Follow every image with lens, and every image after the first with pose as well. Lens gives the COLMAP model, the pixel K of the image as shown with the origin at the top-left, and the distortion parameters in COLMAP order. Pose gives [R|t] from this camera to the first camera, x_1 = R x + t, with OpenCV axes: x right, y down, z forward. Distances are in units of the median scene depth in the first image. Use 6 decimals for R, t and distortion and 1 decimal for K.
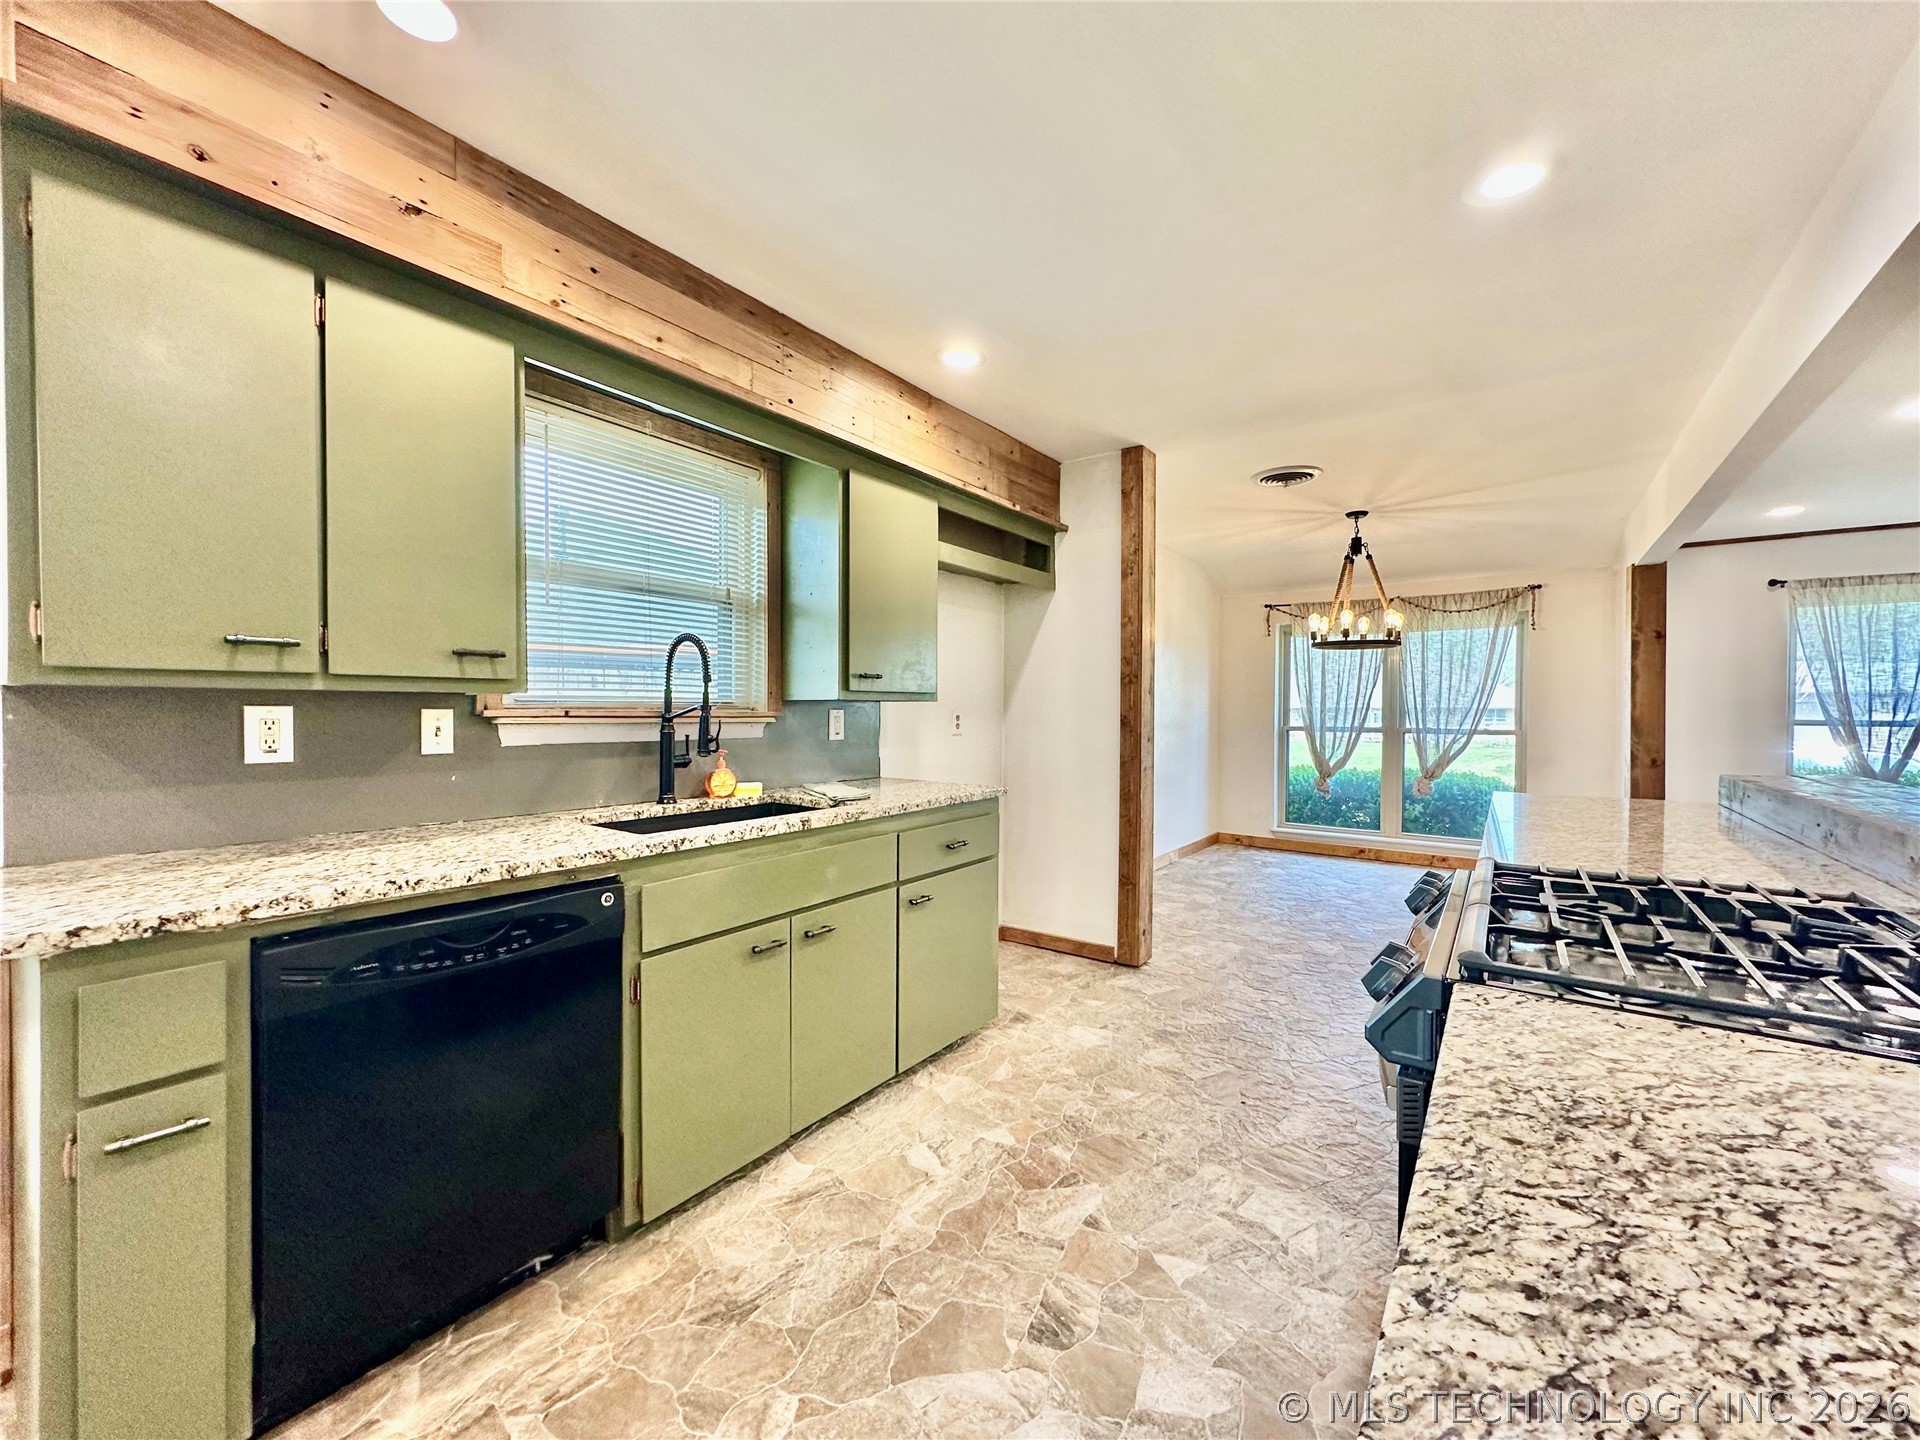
lens RADIAL K [[762.3, 0, 960.5], [0, 762.3, 720.2], [0, 0, 1]] dist [-0.001361, 0.000472]
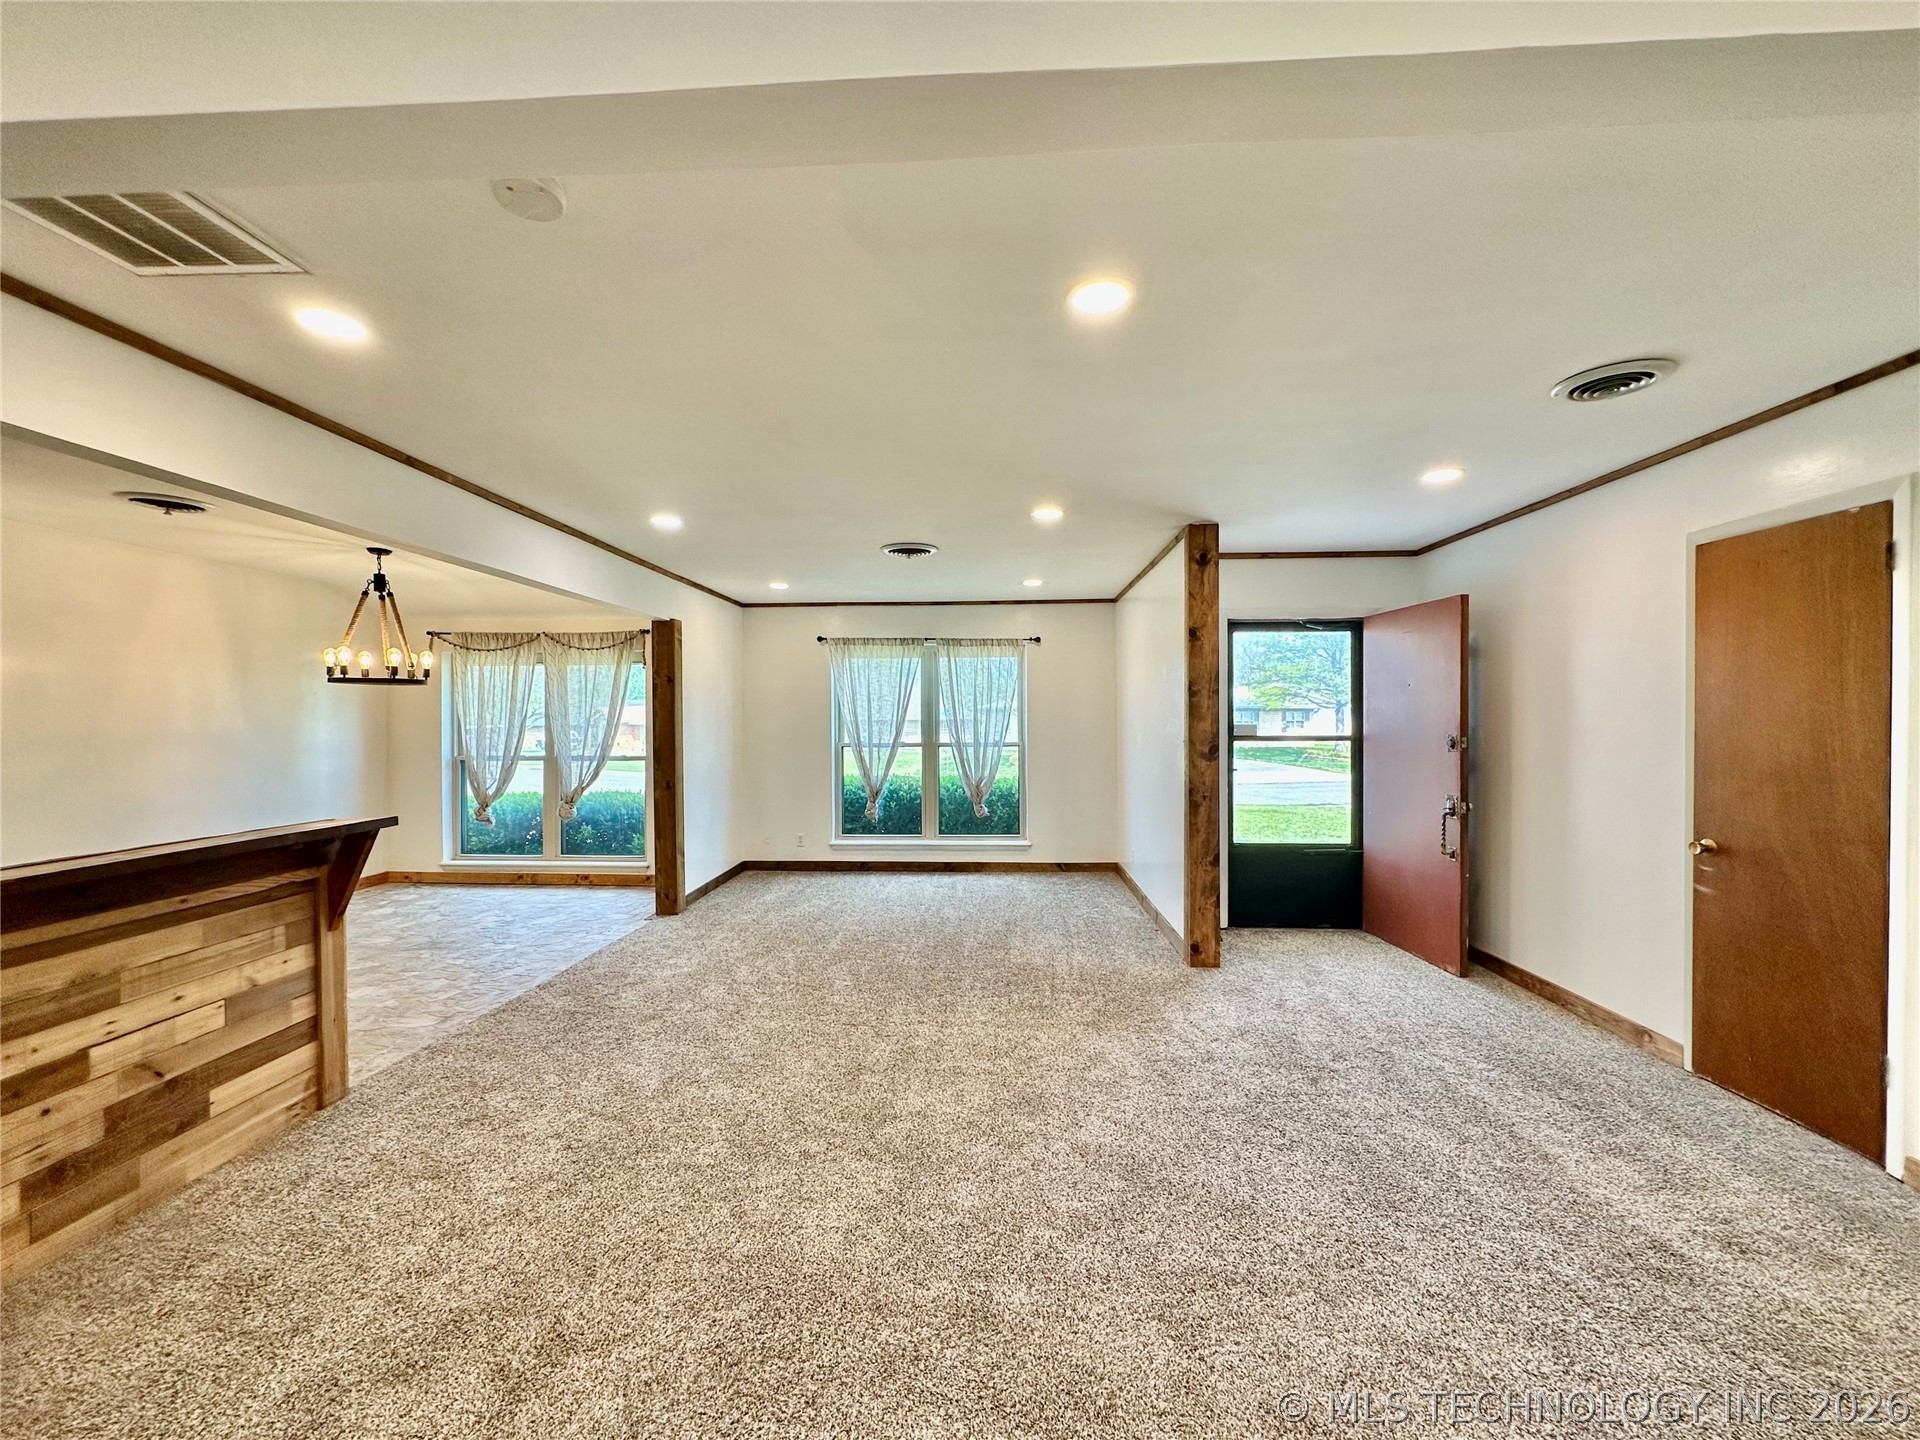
lens RADIAL K [[762.3, 0, 961.3], [0, 762.3, 720.5], [0, 0, 1]] dist [-0.001361, 0.000472]
pose [[0.835976, -0.007885, 0.548709, 0.934542], [0.015547, 0.999836, -0.009318, -0.041510], [-0.548545, 0.016321, 0.835961, -0.383045]]
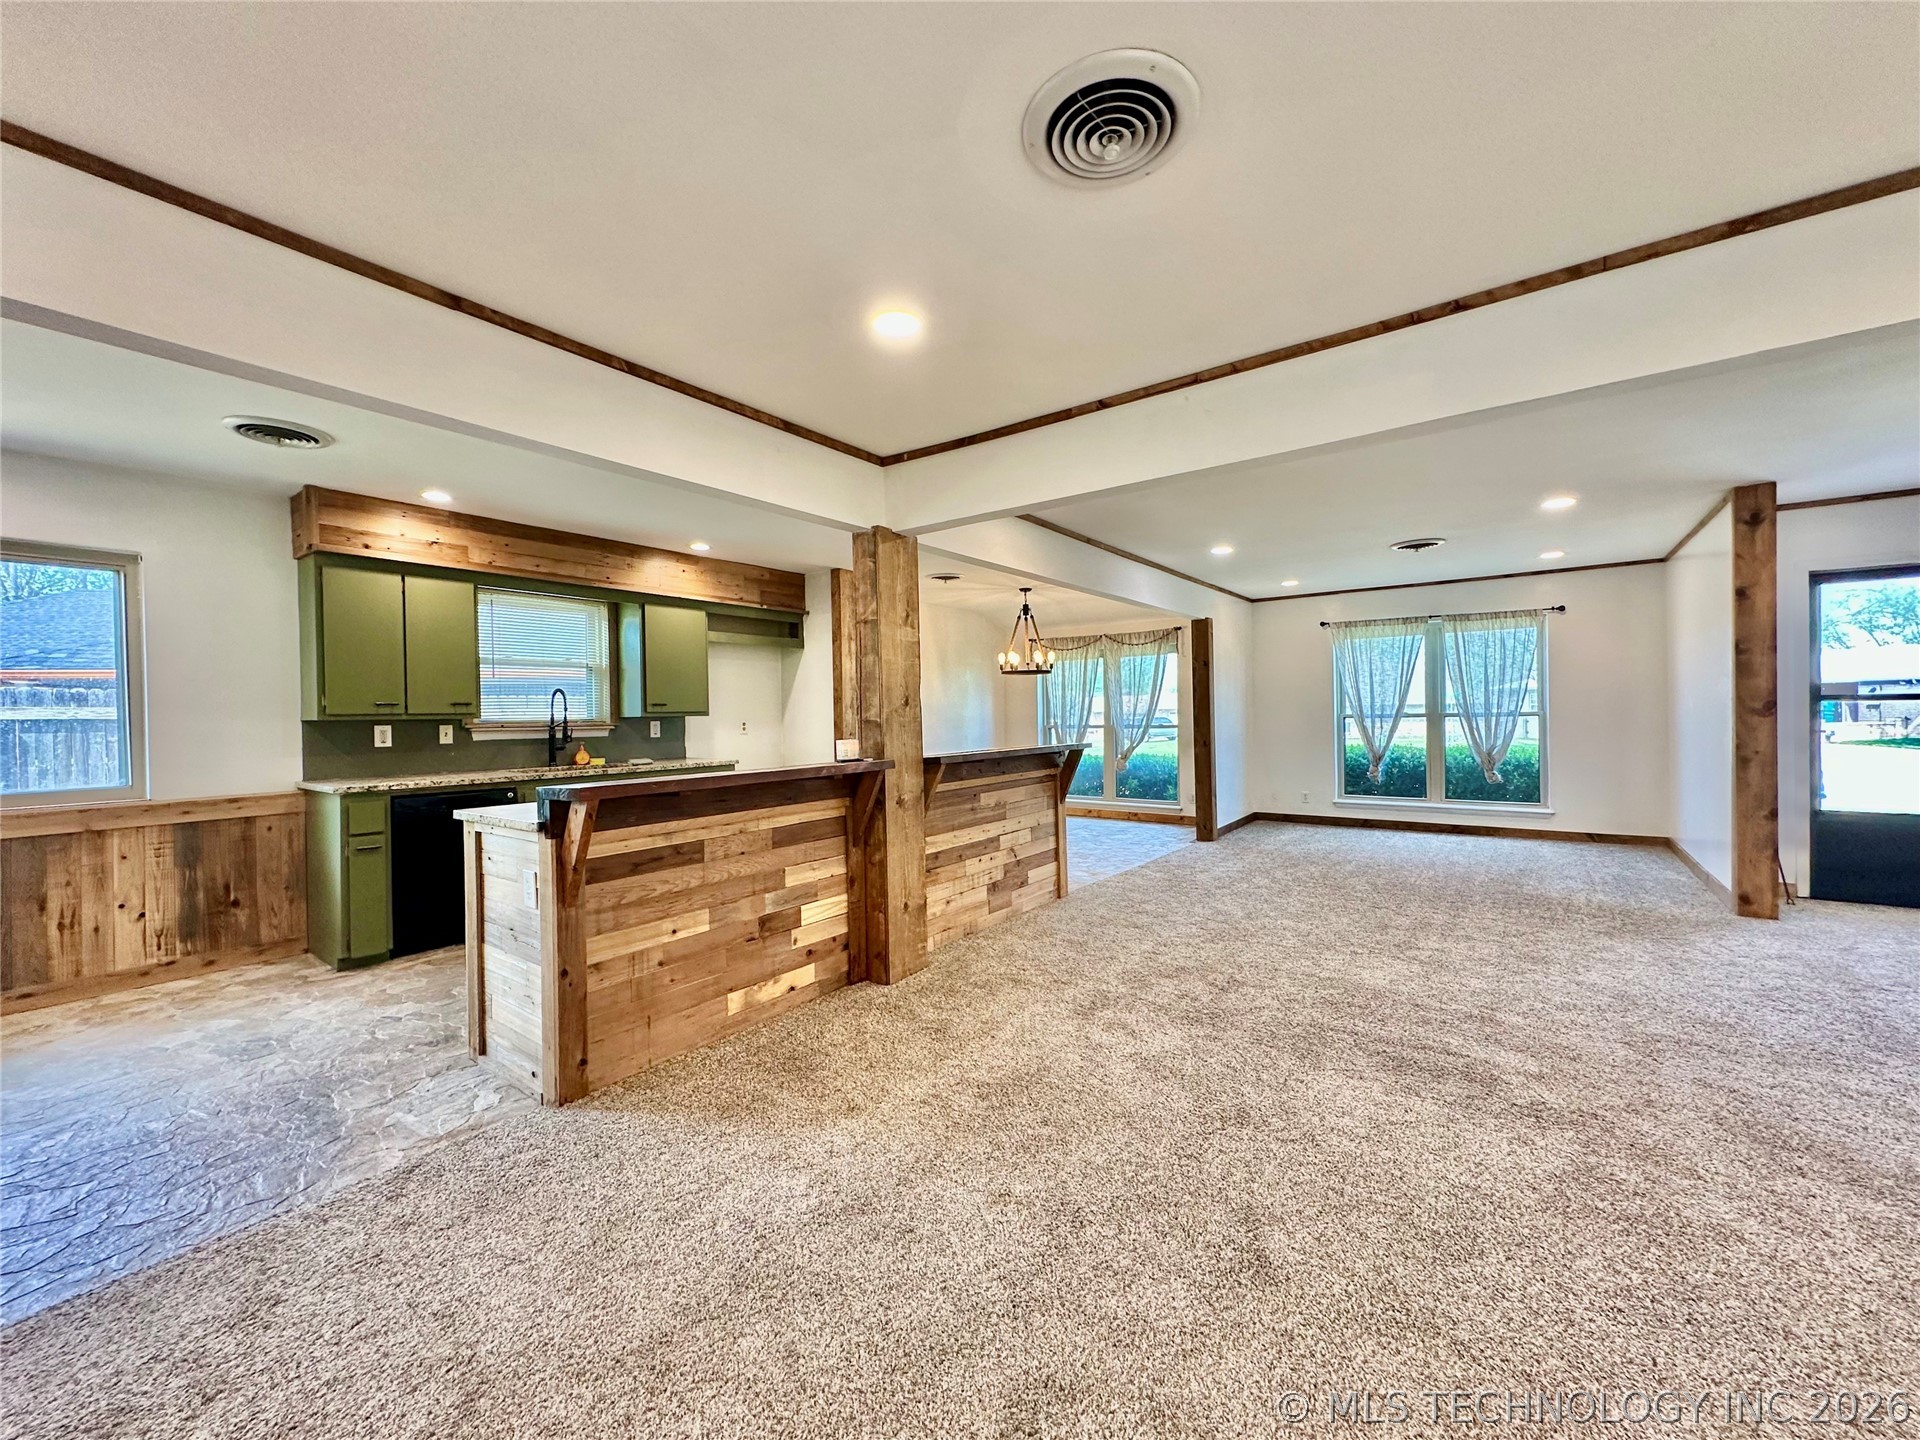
lens RADIAL K [[762.3, 0, 960.9], [0, 762.3, 720.6], [0, 0, 1]] dist [-0.001361, 0.000472]
pose [[0.999776, -0.019861, -0.007363, 0.603815], [0.019814, 0.999783, -0.006402, 0.011479], [0.007489, 0.006254, 0.999952, -0.879014]]
